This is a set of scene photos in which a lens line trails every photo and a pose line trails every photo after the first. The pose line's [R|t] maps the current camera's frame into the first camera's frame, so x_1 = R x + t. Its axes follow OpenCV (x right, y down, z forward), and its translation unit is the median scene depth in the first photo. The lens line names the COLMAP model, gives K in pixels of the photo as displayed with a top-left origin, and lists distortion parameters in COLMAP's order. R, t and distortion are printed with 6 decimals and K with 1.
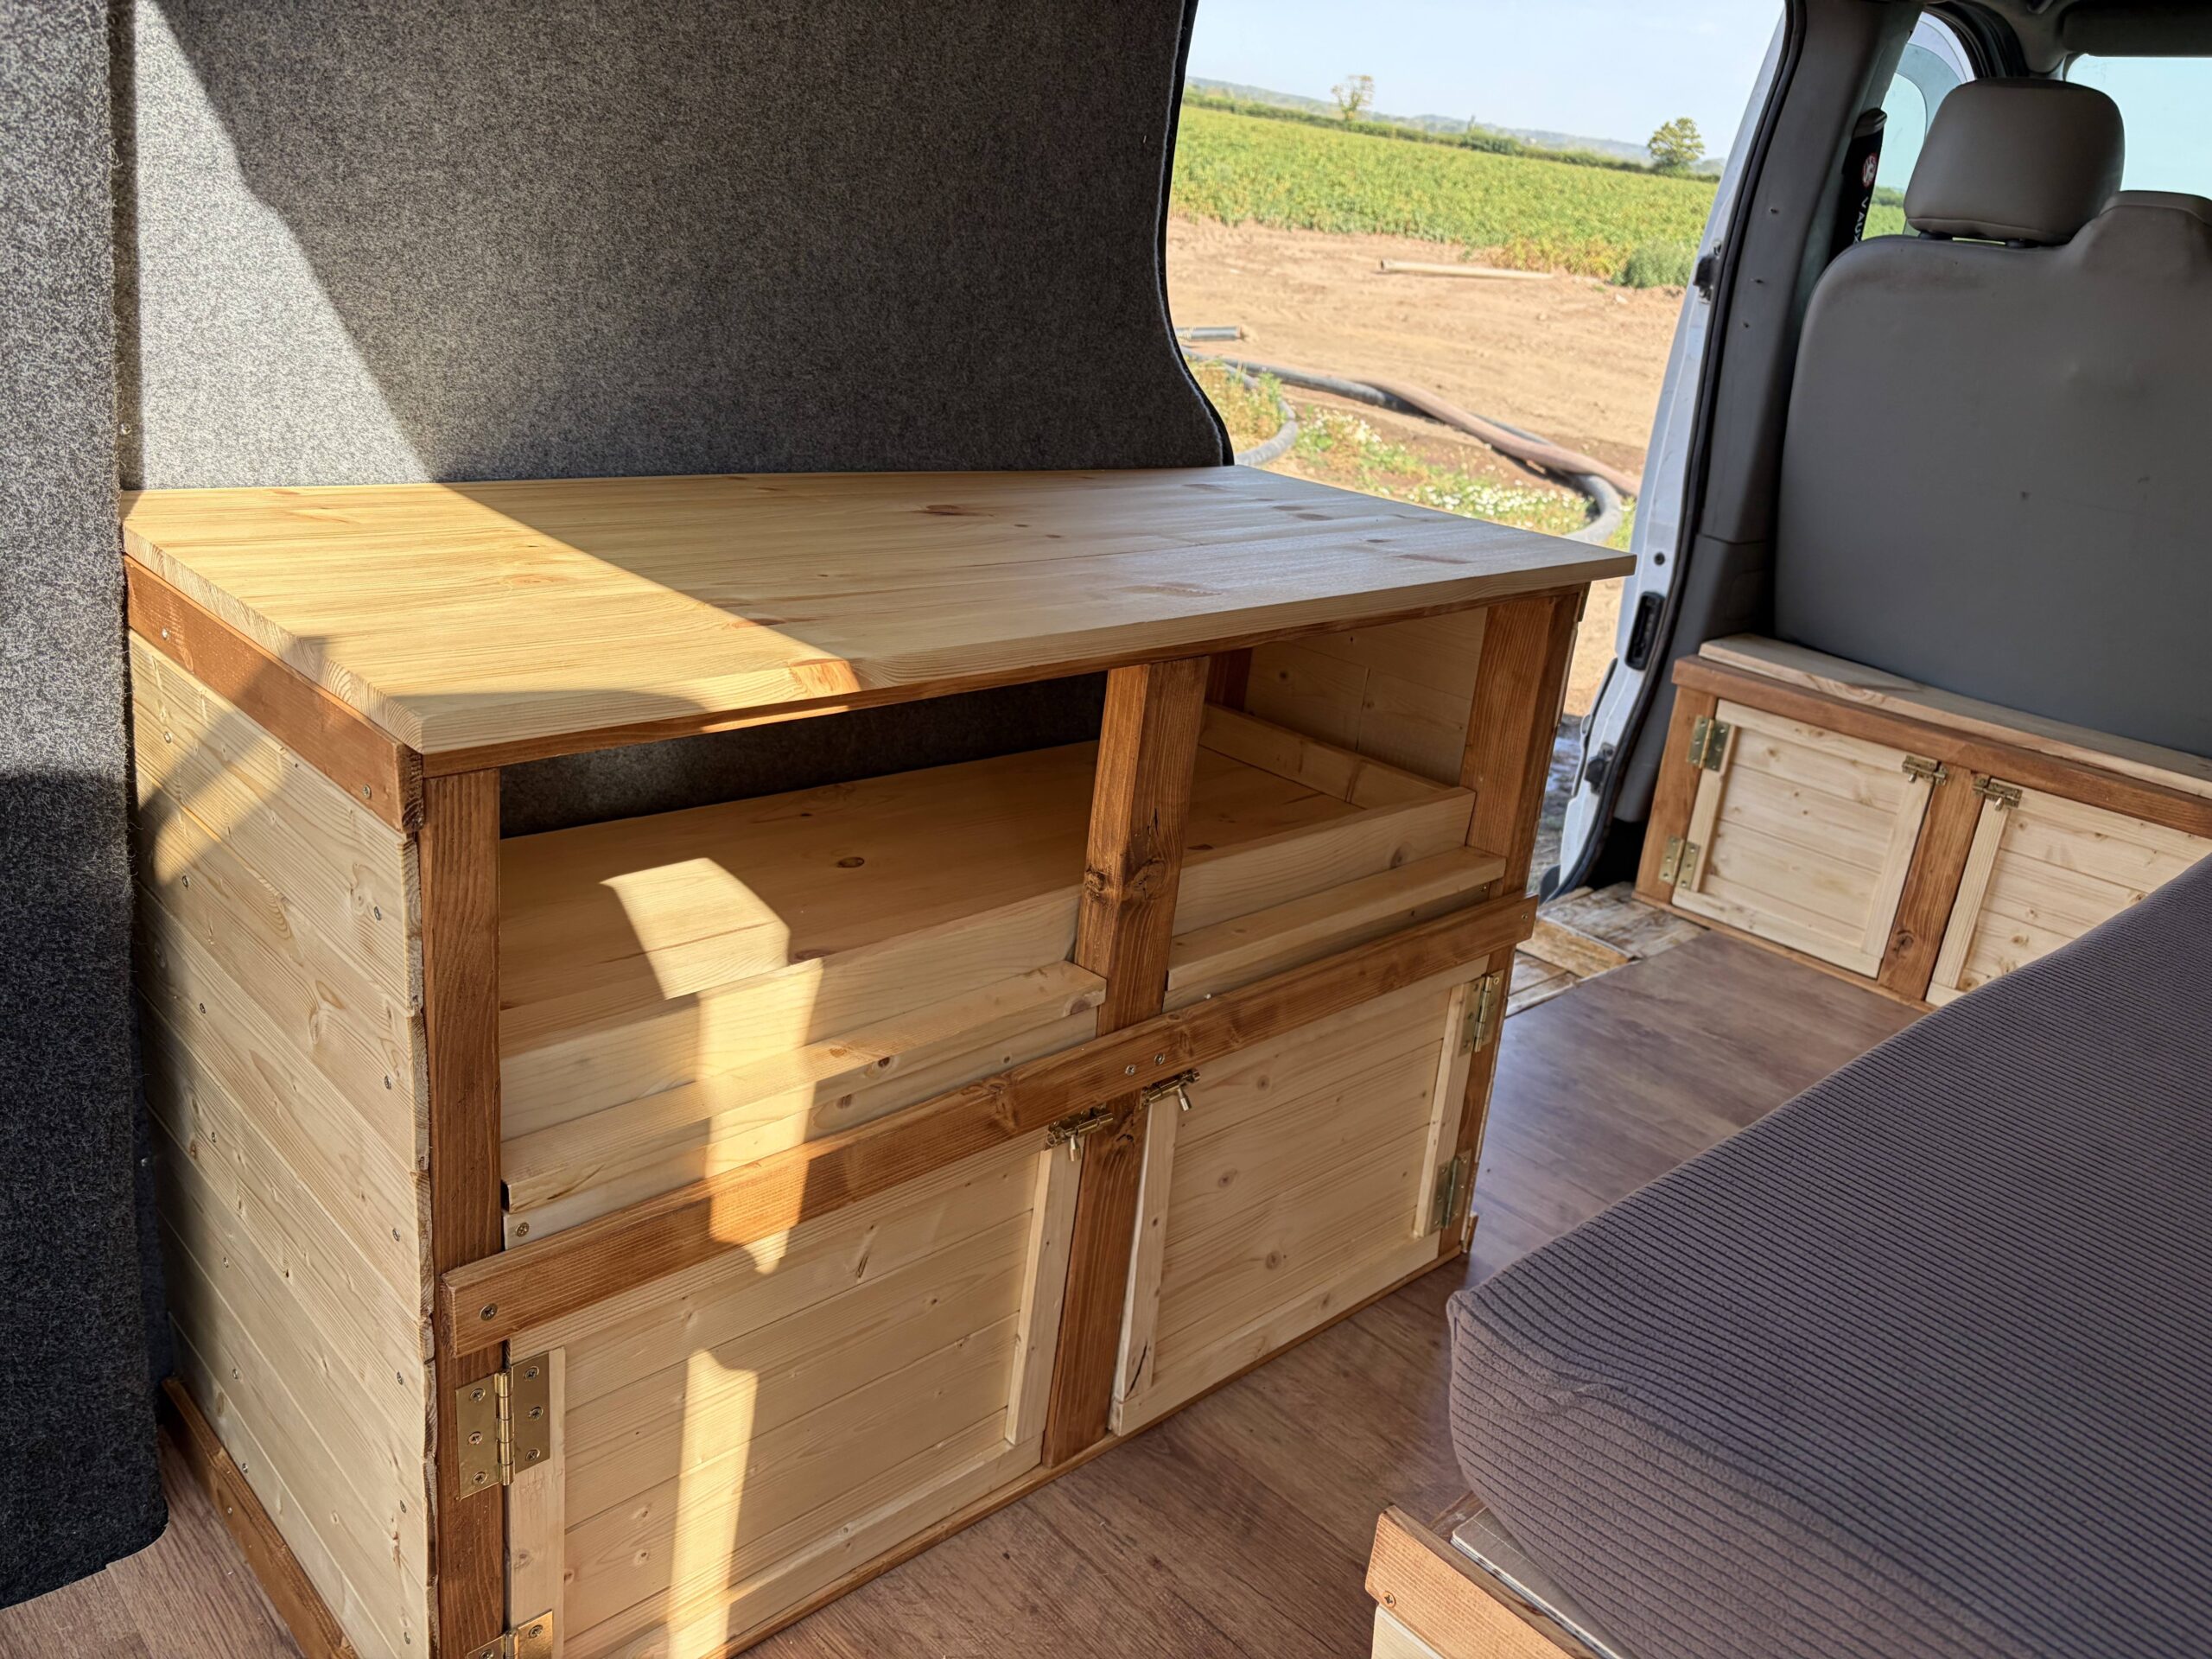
lens RADIAL K [[1670.6, 0, 1110.5], [0, 1670.6, 826.2], [0, 0, 1]] dist [0.073158, -0.086854]
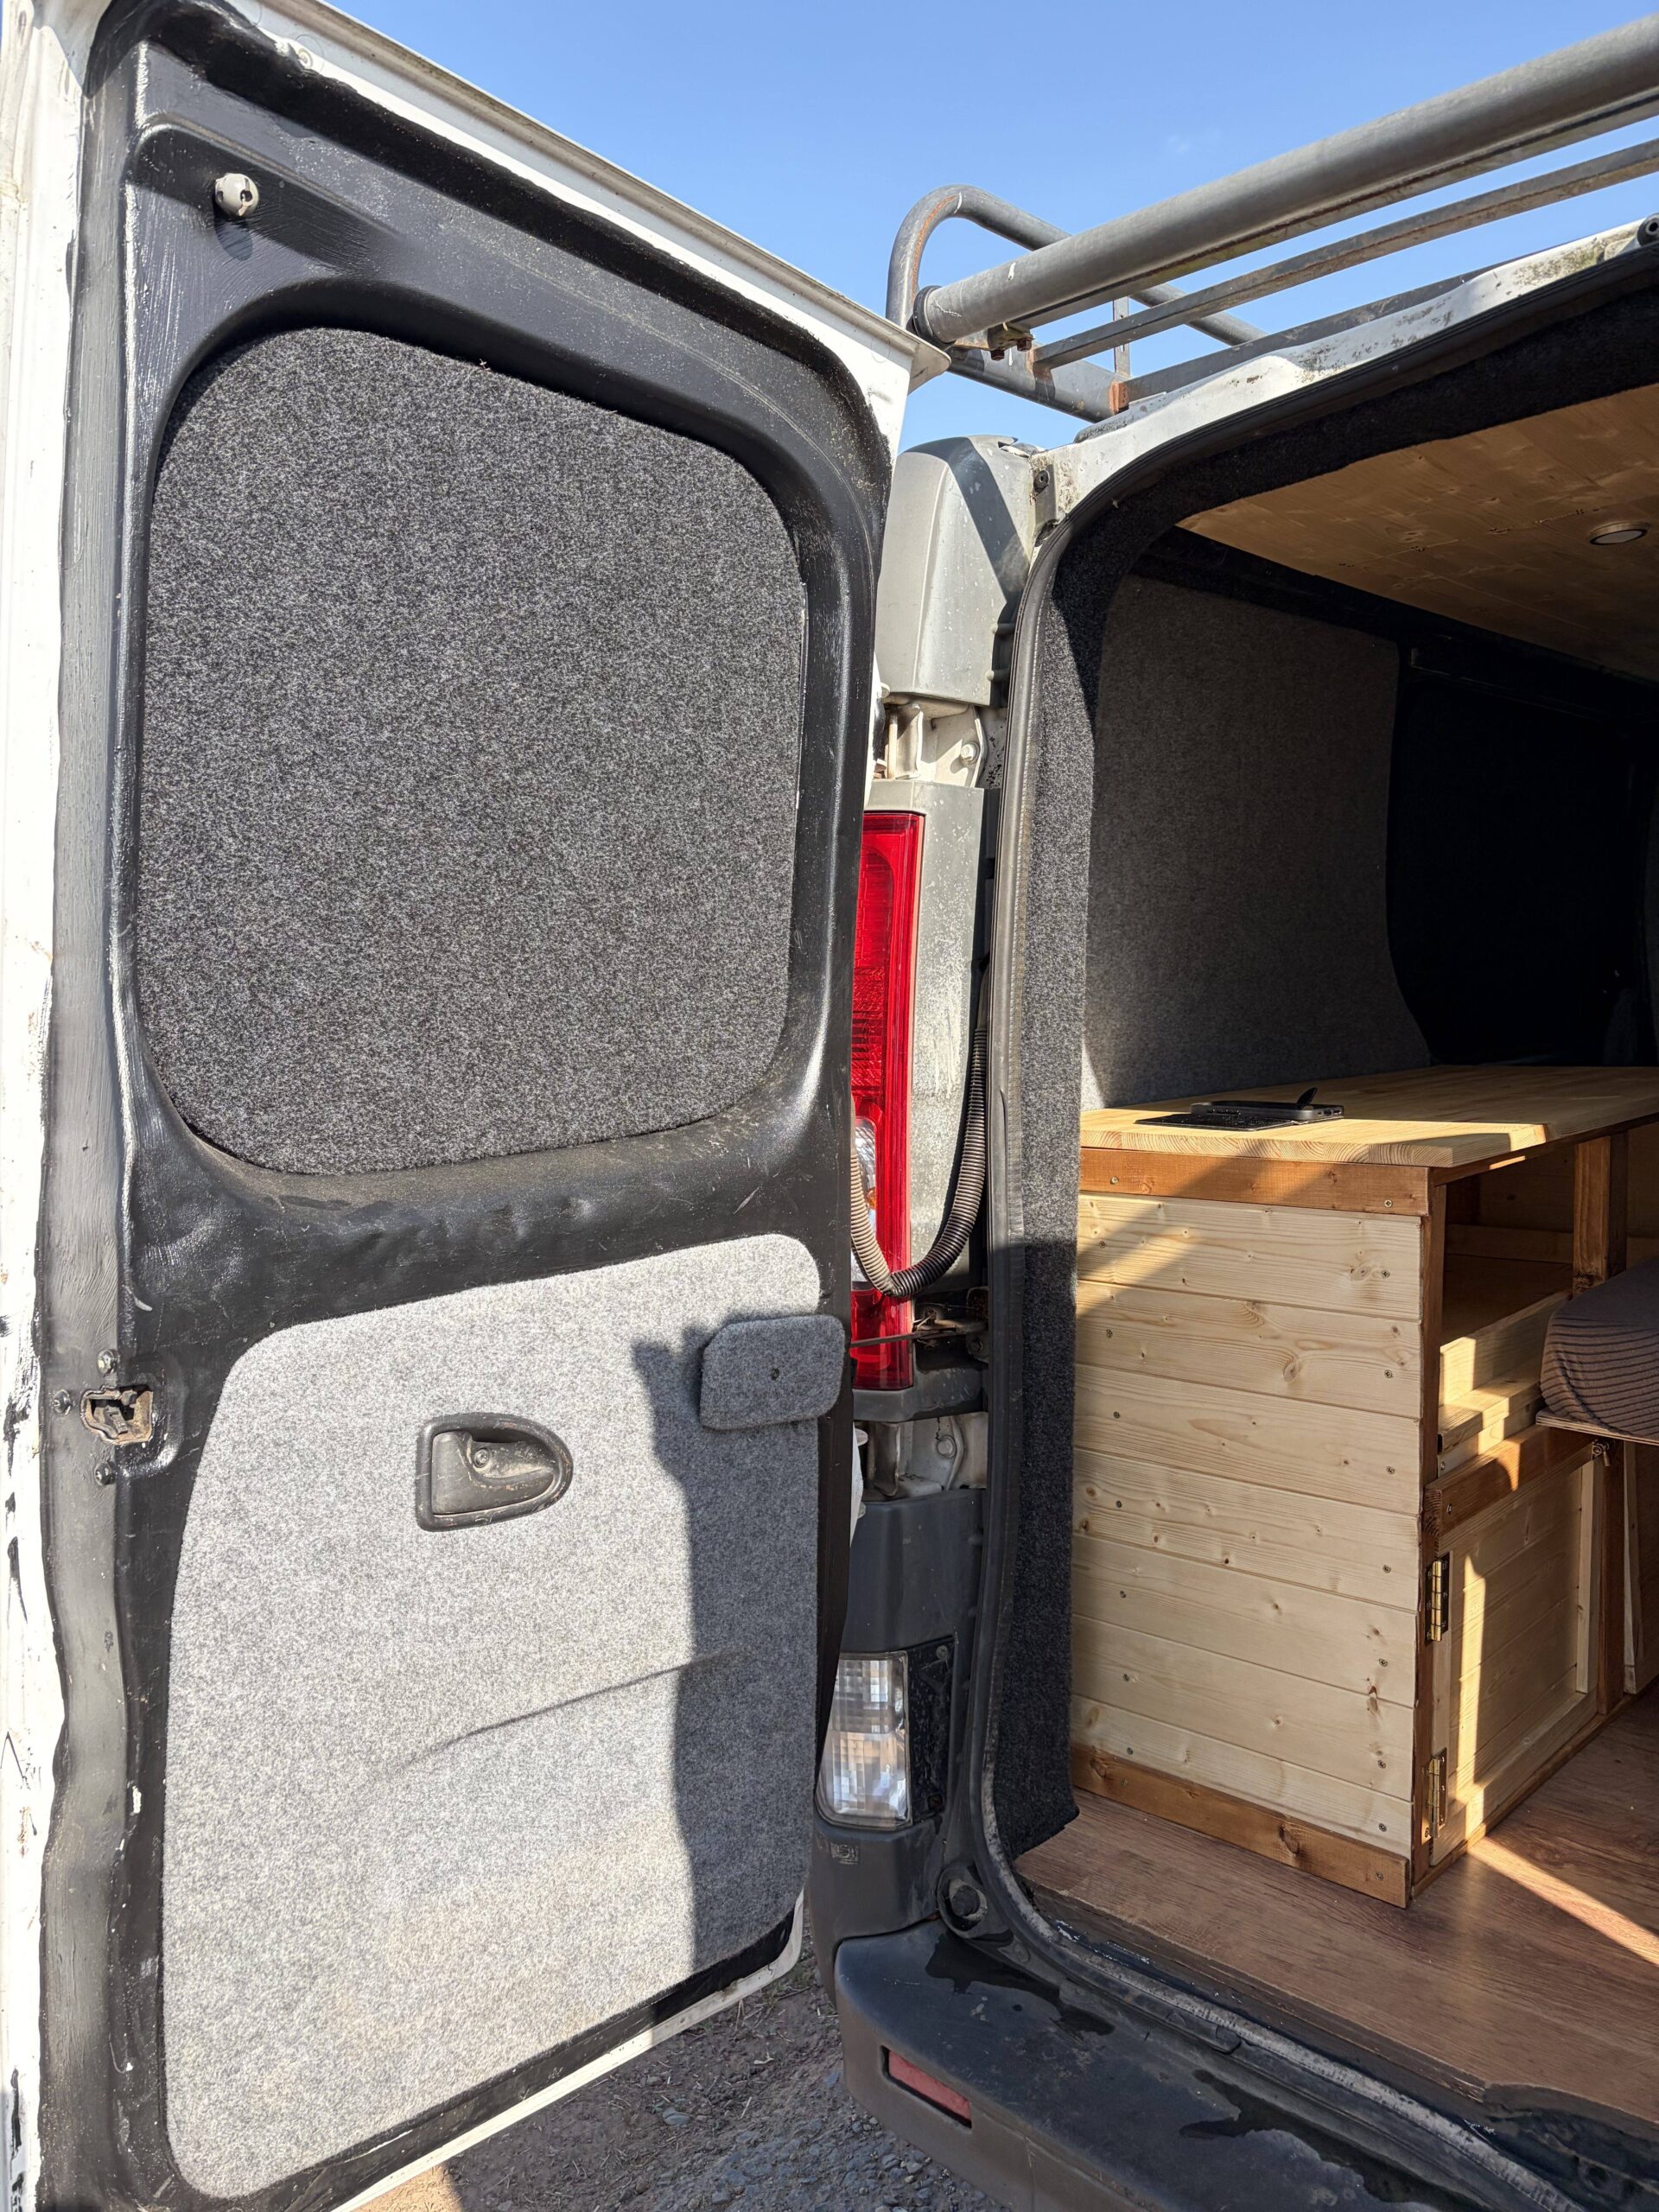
lens RADIAL K [[1678.9, 0, 833.3], [0, 1678.9, 1106.5], [0, 0, 1]] dist [0.035983, -0.033214]
pose [[0.989178, -0.138584, 0.048173, -0.674581], [0.146449, 0.952471, -0.267118, 0.173805], [-0.008865, 0.271282, 0.962459, -0.517085]]
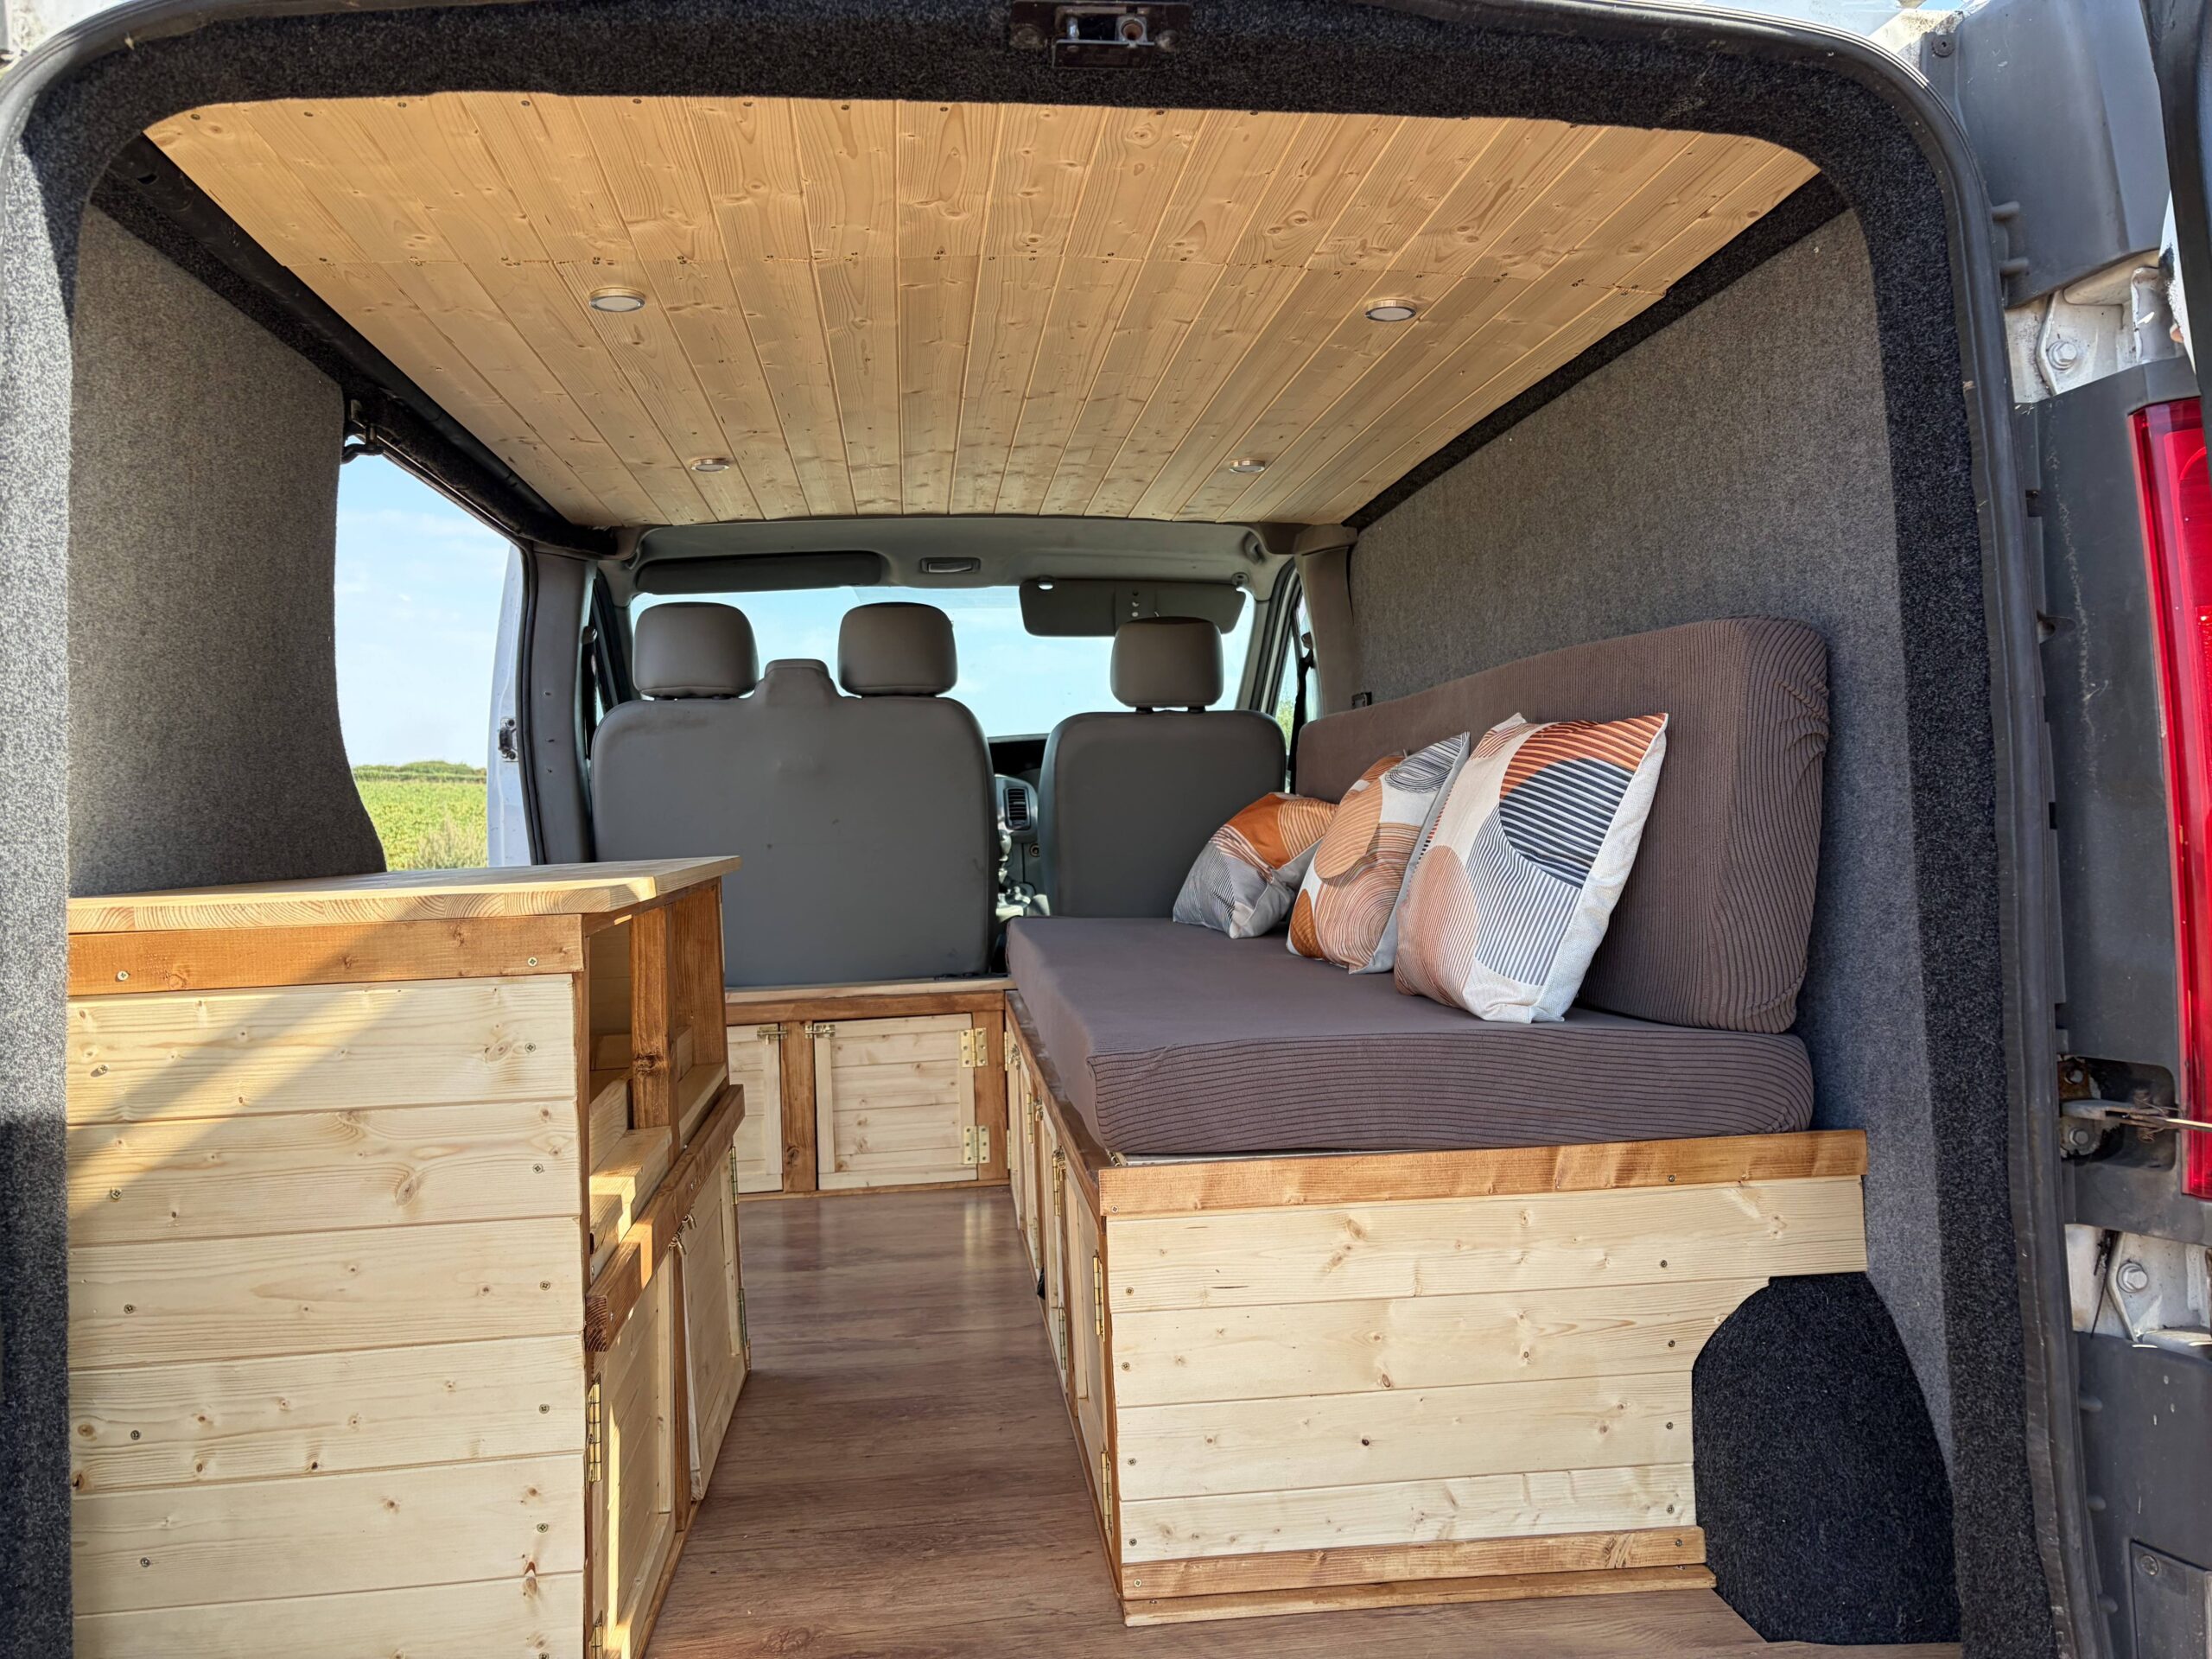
lens RADIAL K [[1678.9, 0, 1100.1], [0, 1678.9, 844.1], [0, 0, 1]] dist [0.035983, -0.033214]
pose [[0.599897, -0.138182, 0.788054, -0.806860], [0.367483, 0.922516, -0.117983, 0.156137], [-0.710690, 0.360374, 0.604194, -0.236974]]
